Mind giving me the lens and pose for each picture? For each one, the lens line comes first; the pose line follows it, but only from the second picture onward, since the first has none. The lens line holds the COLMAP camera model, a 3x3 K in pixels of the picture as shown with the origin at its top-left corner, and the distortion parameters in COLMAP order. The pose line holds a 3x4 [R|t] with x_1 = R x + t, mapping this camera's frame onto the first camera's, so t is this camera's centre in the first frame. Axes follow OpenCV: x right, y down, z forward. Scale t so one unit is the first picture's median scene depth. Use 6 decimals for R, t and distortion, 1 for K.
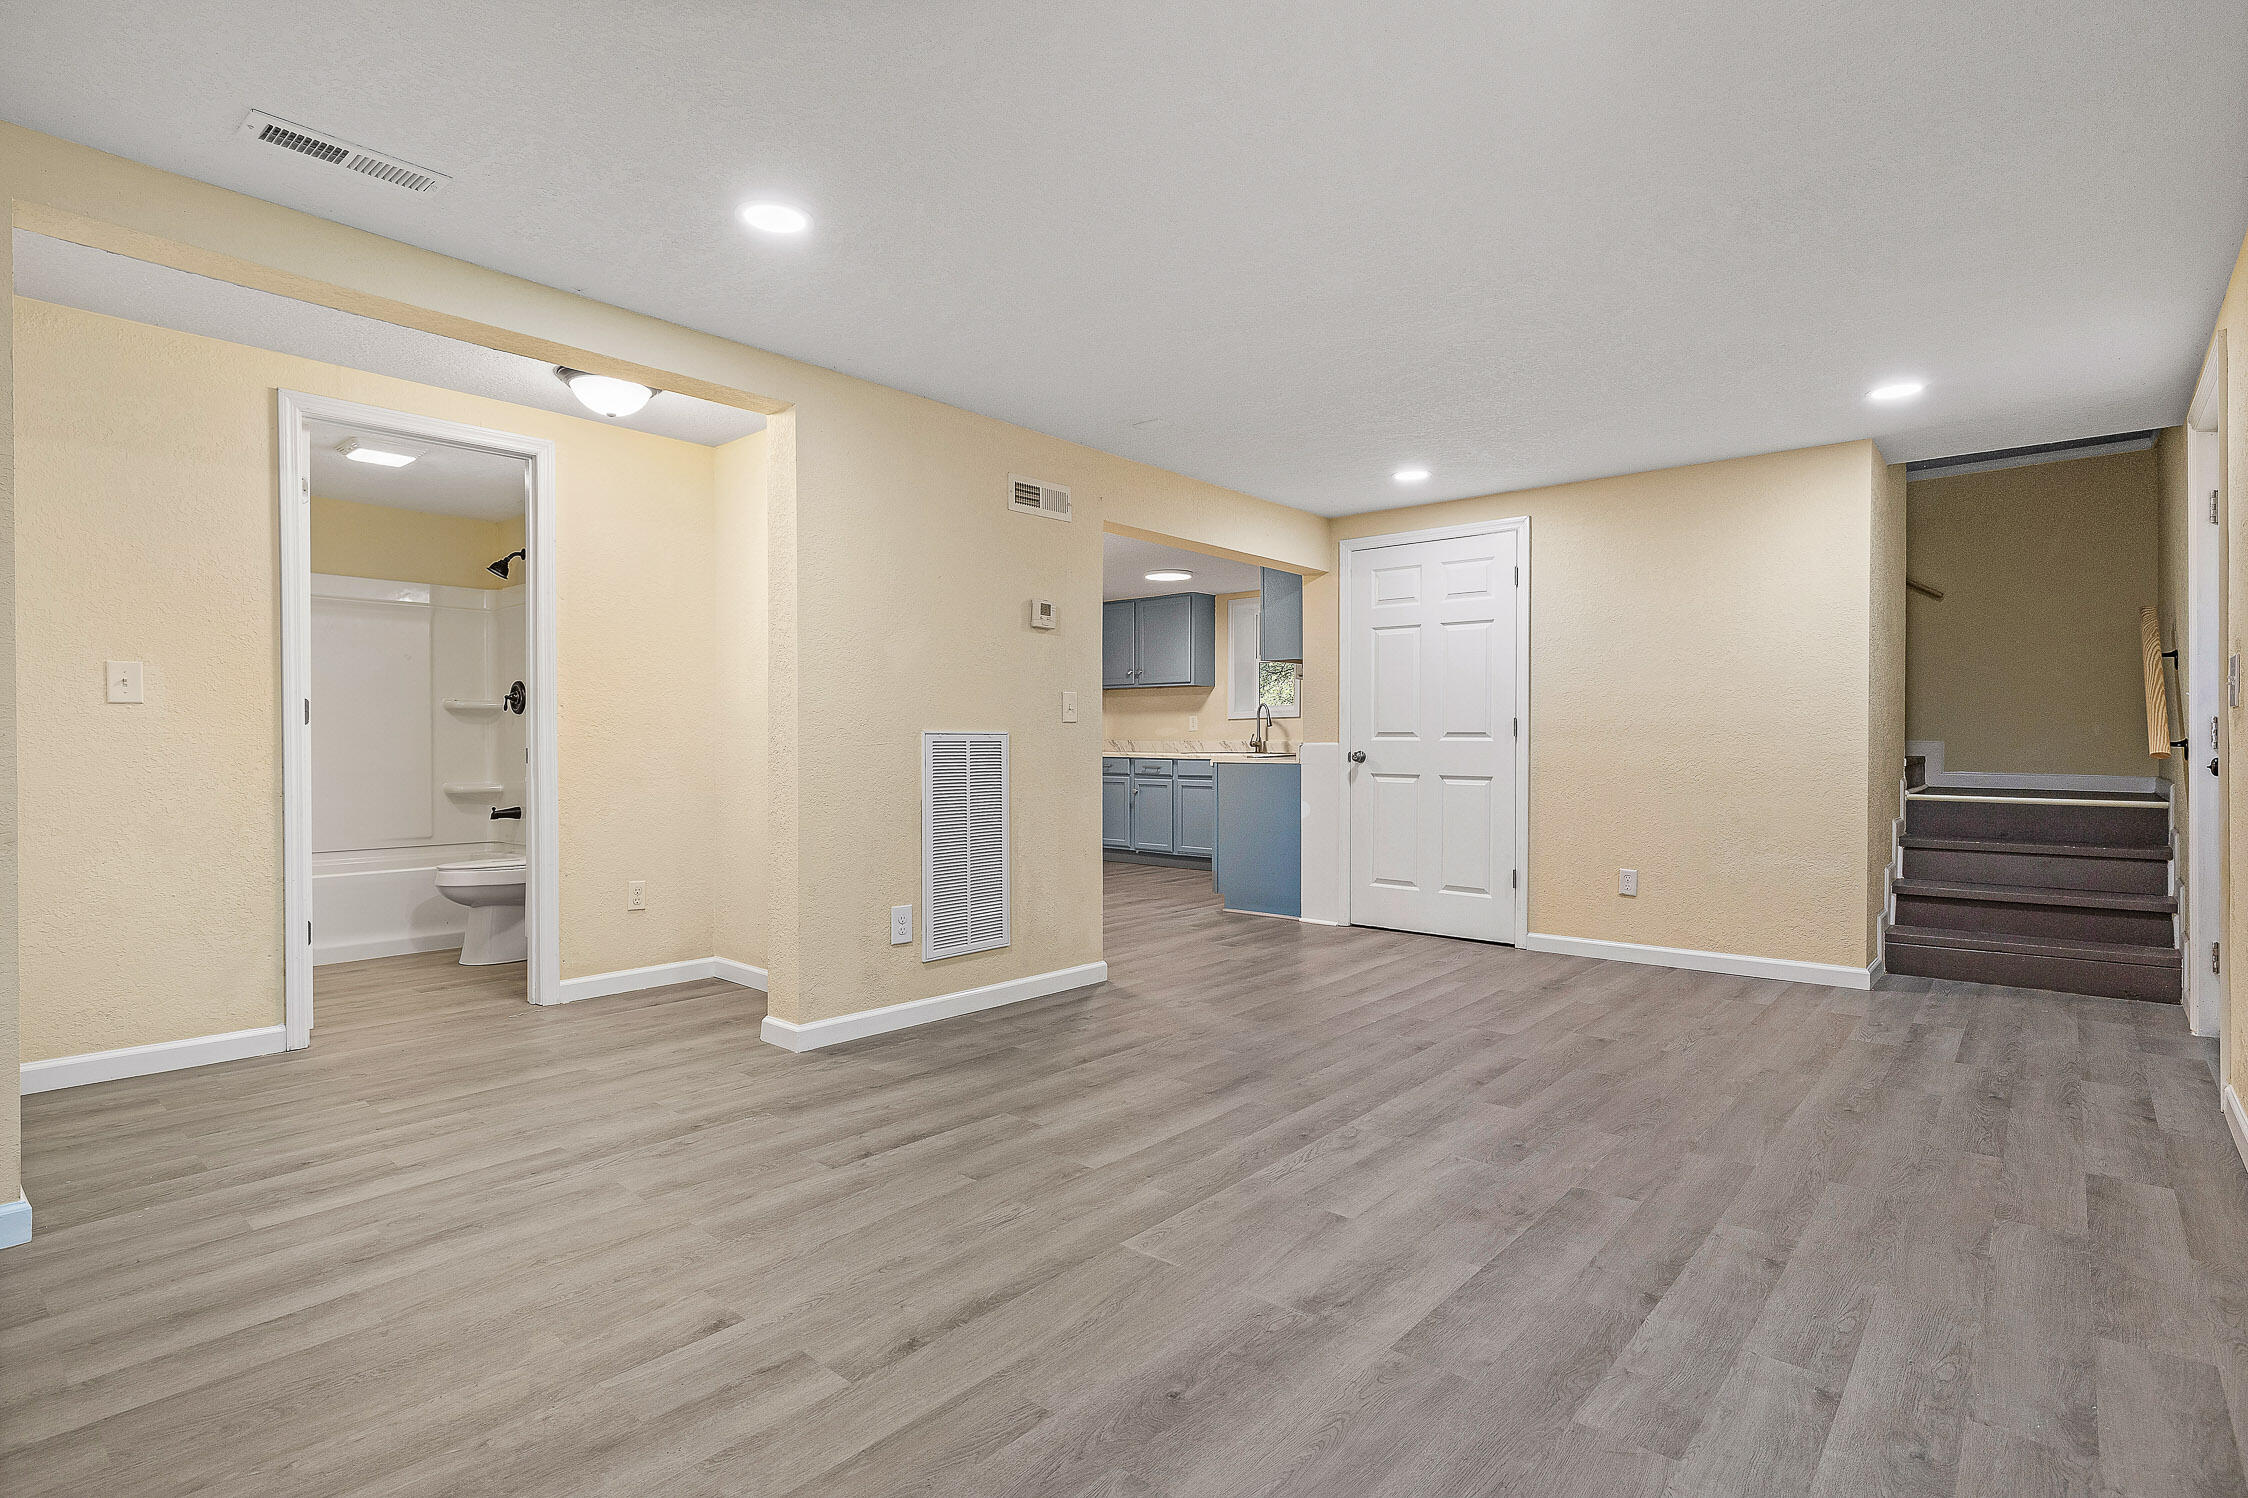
lens RADIAL K [[1098.8, 0, 1121.7], [0, 1098.8, 746.8], [0, 0, 1]] dist [0.000260, -0.000449]
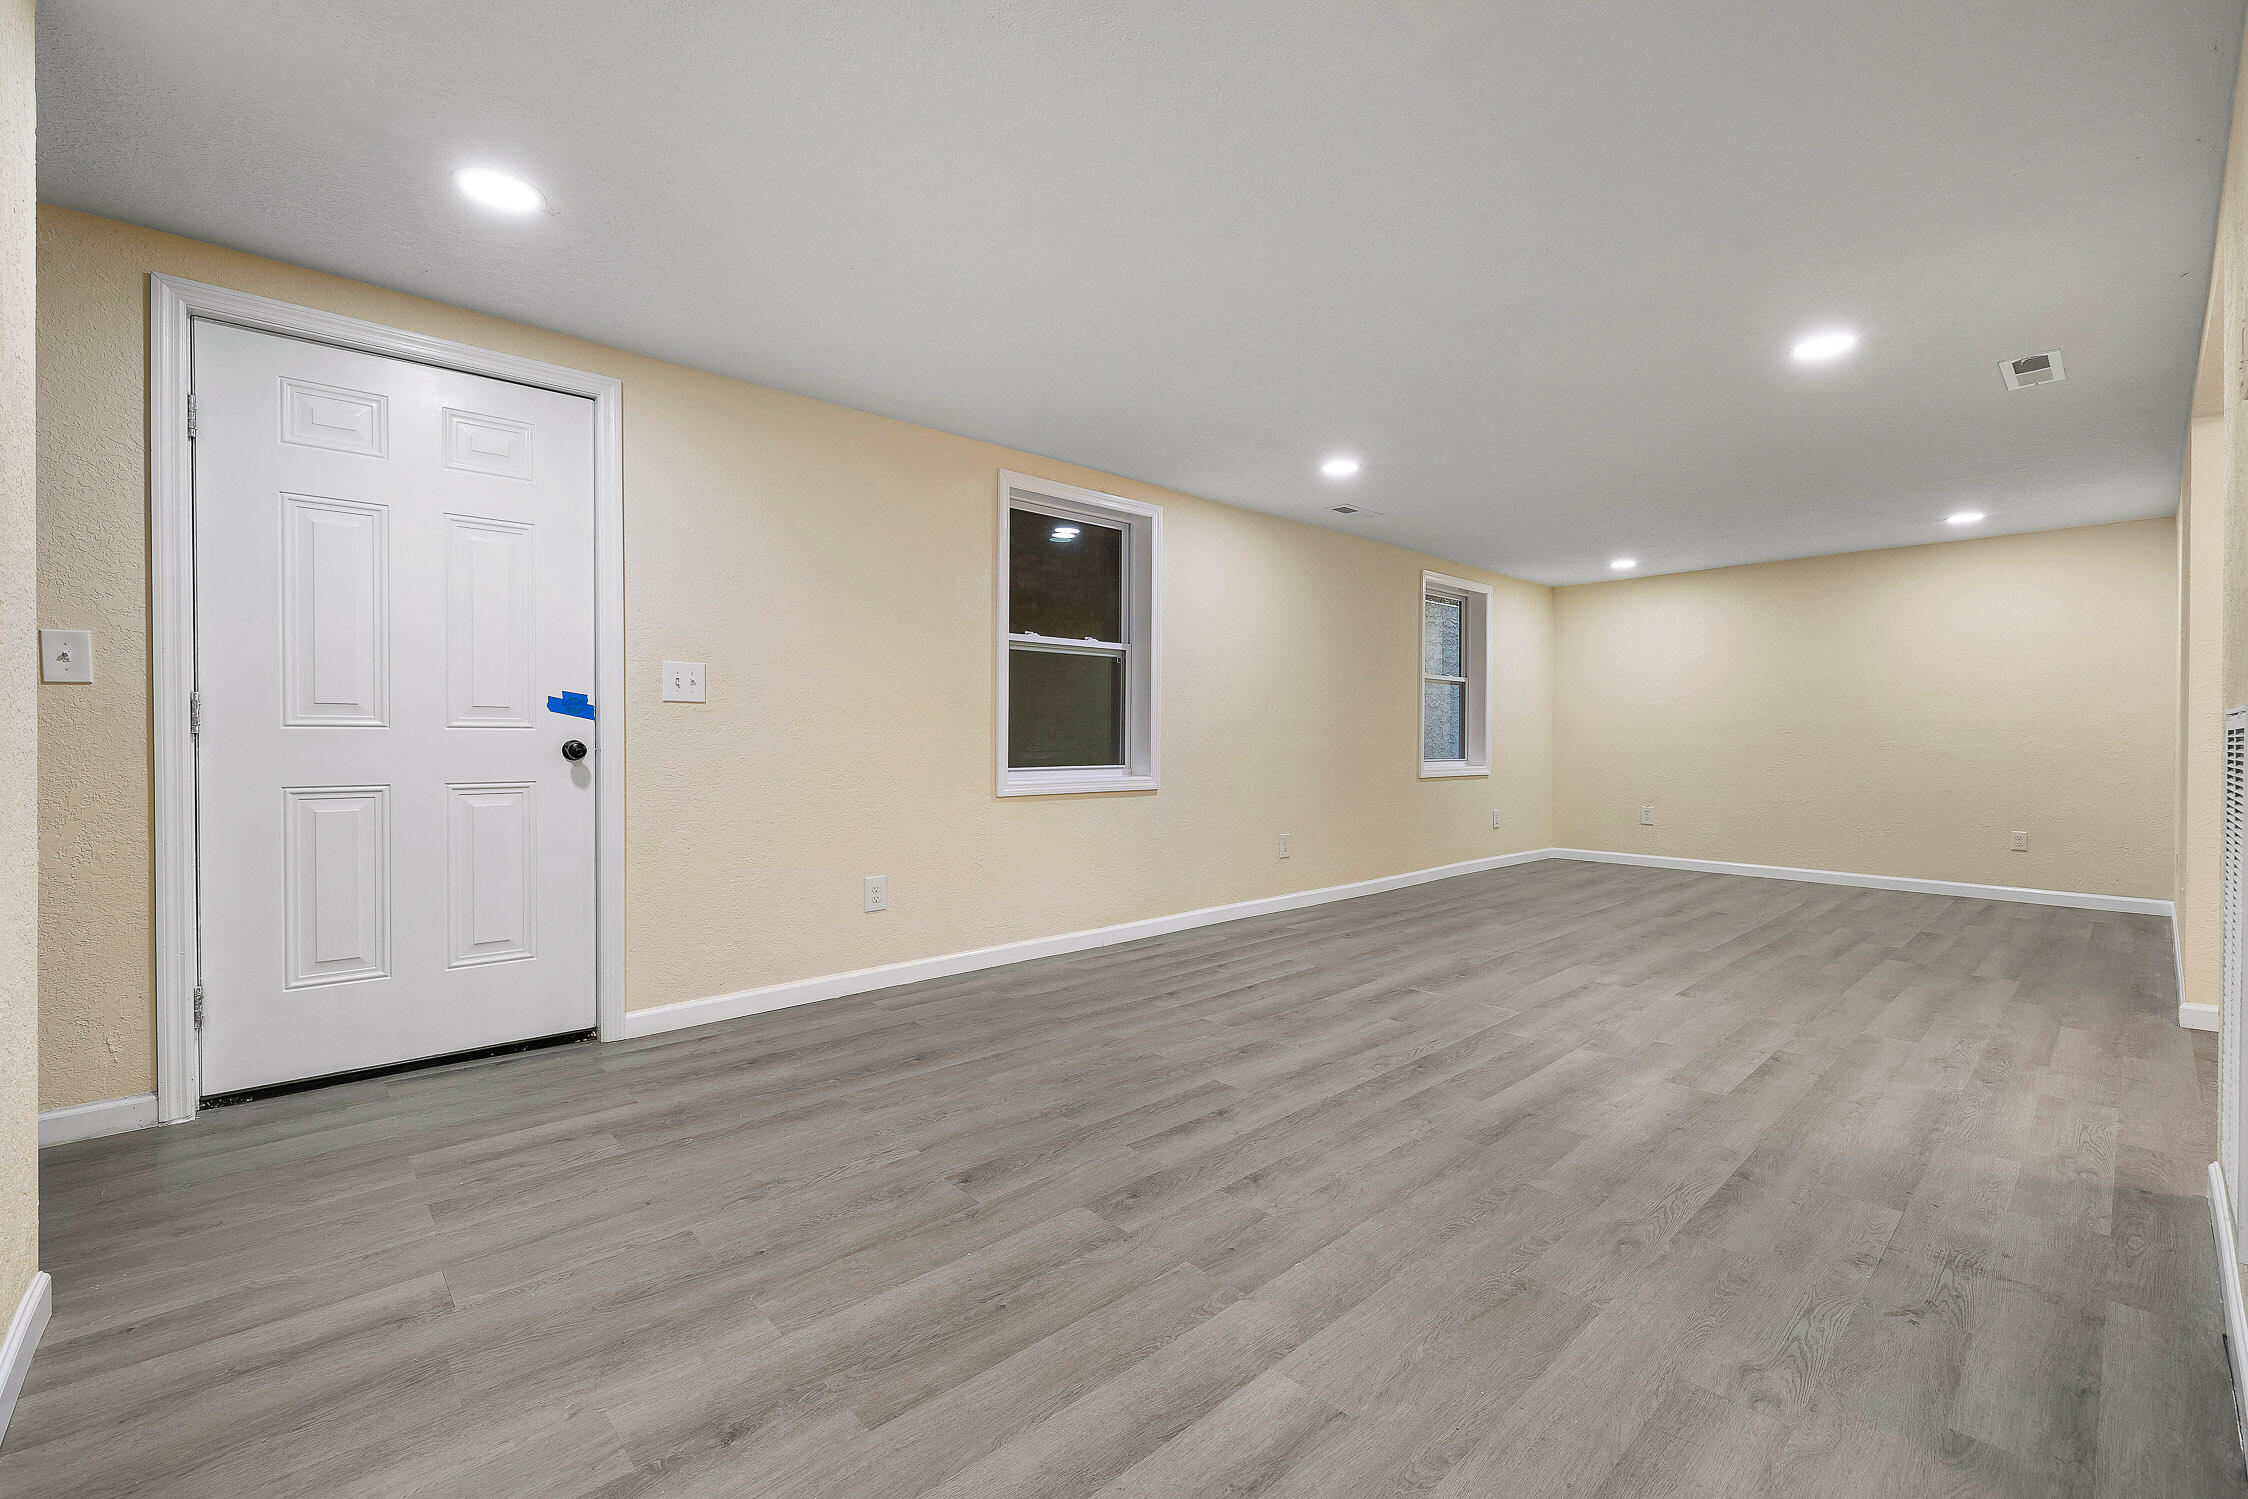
lens RADIAL K [[950.9, 0, 1137.0], [0, 950.9, 746.1], [0, 0, 1]] dist [-0.000604, 0.000343]
pose [[-0.995149, -0.005892, 0.098205, 0.277652], [-0.004246, 0.999847, 0.016965, -0.001533], [-0.098290, 0.016466, -0.995022, 1.529711]]
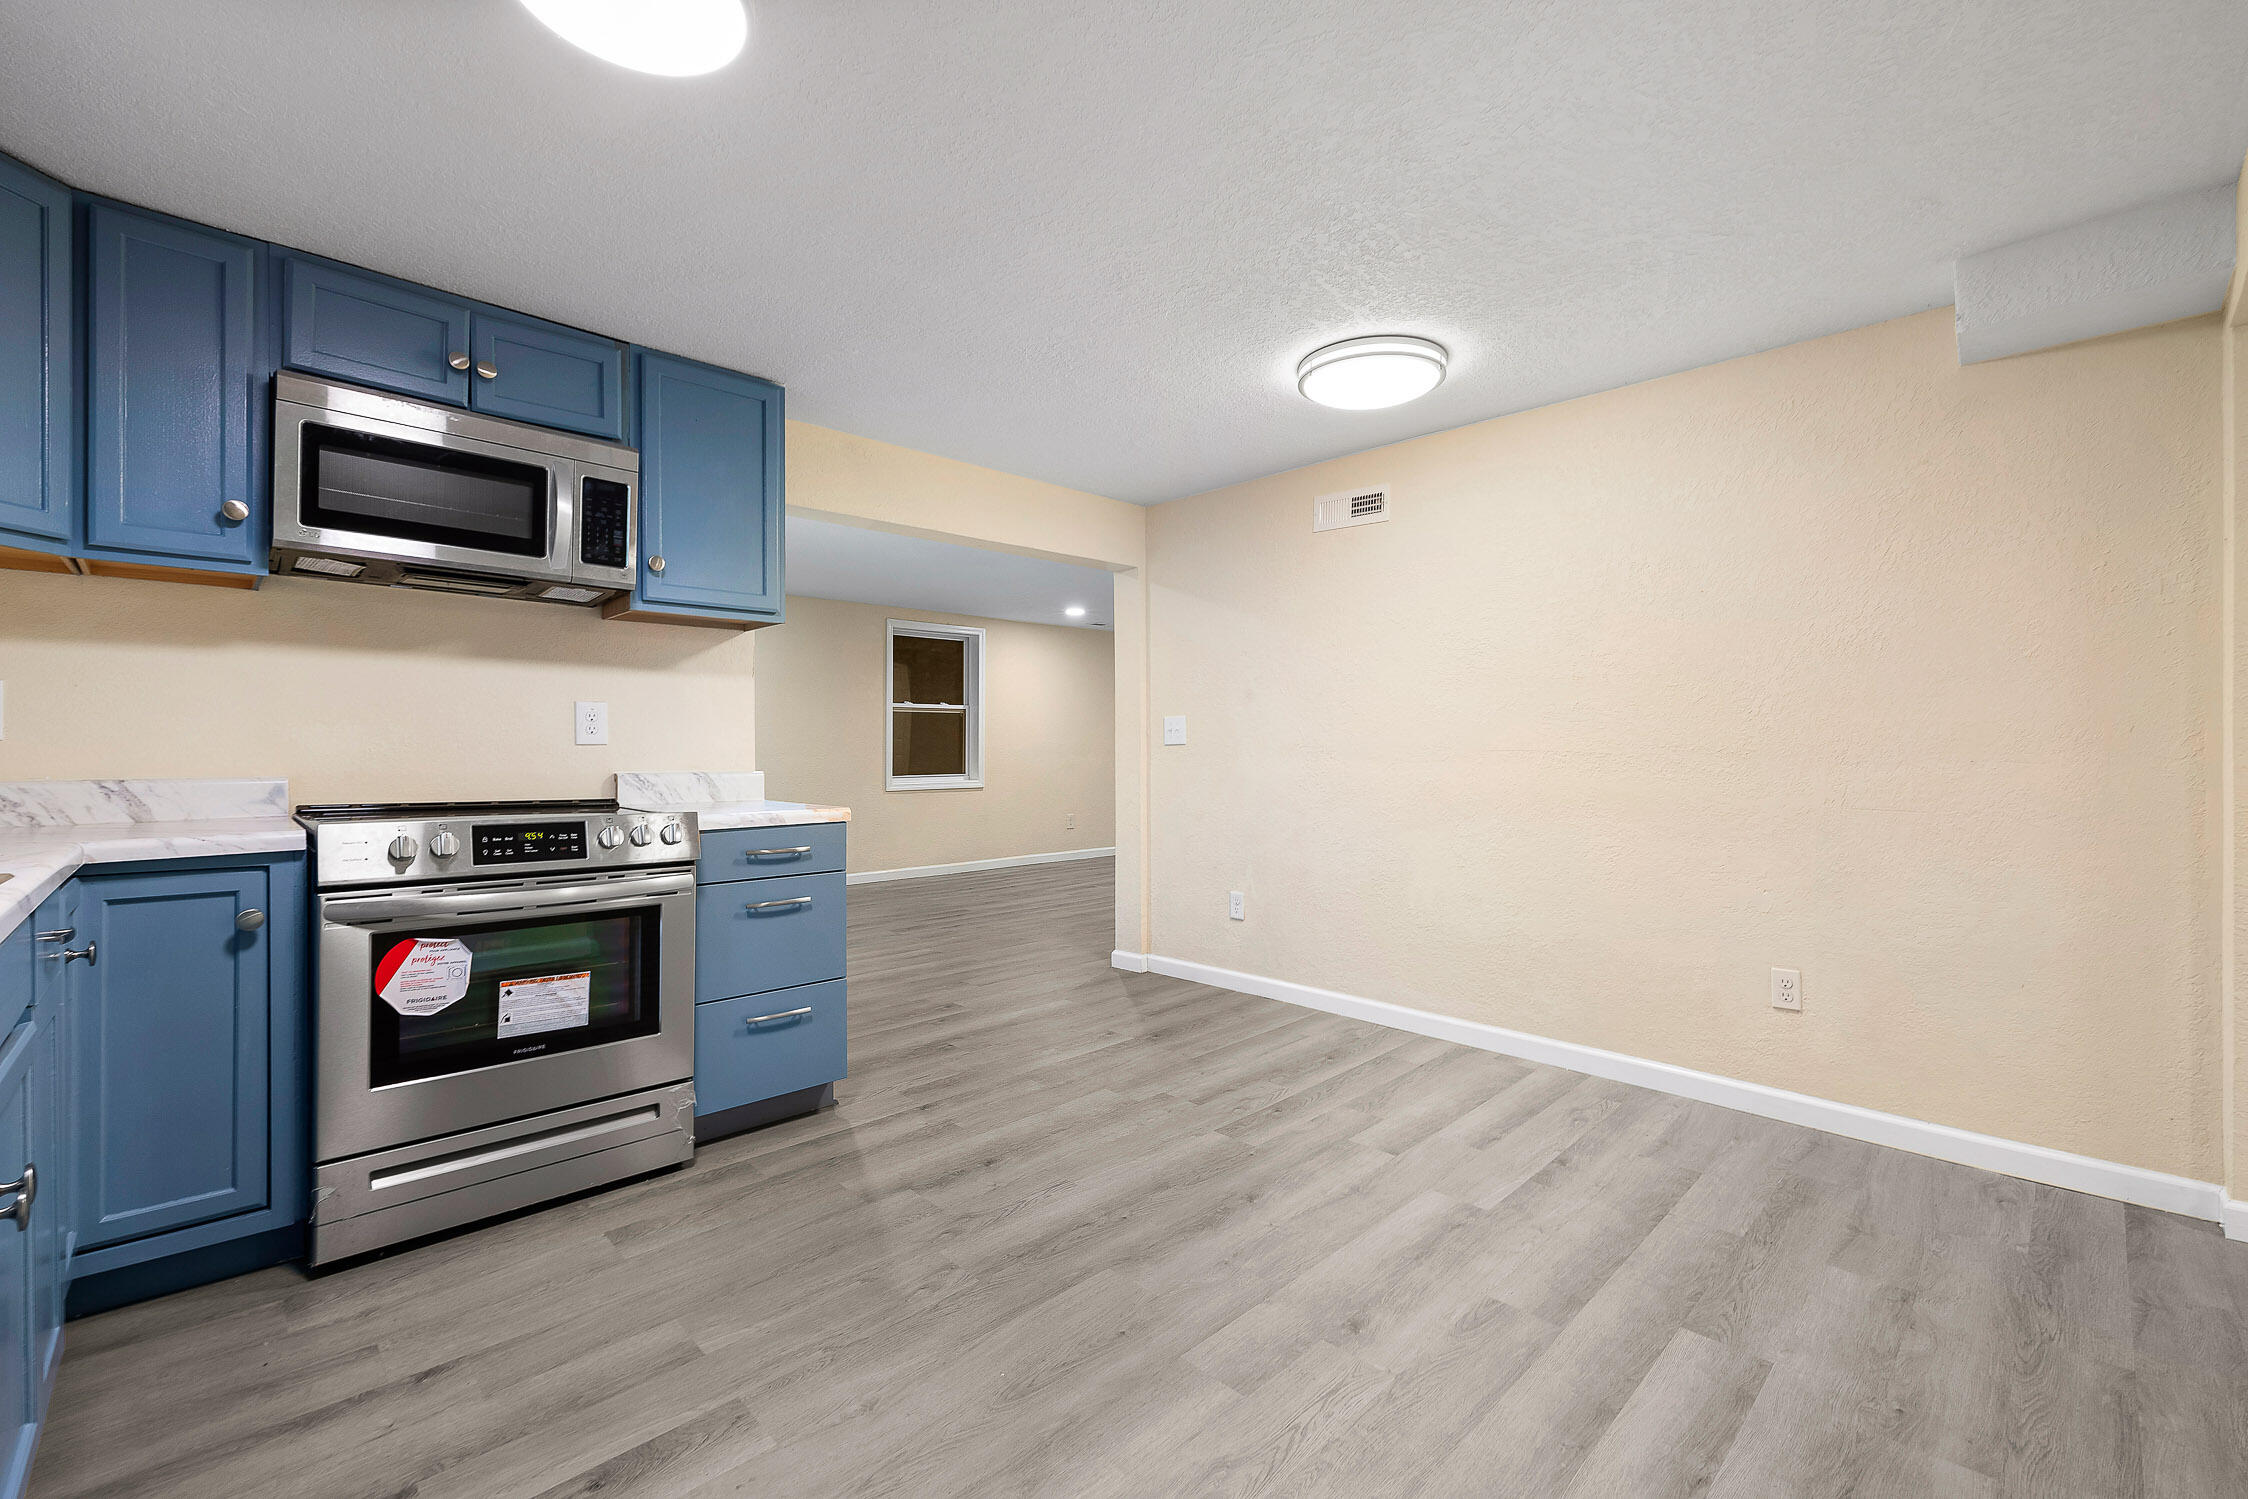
lens RADIAL K [[950.9, 0, 1131.2], [0, 950.9, 741.4], [0, 0, 1]] dist [-0.000604, 0.000343]
pose [[-0.997670, 0.002929, 0.068157, -0.136167], [0.002950, 0.999996, 0.000207, -0.032551], [-0.068156, 0.000408, -0.997675, 2.489093]]
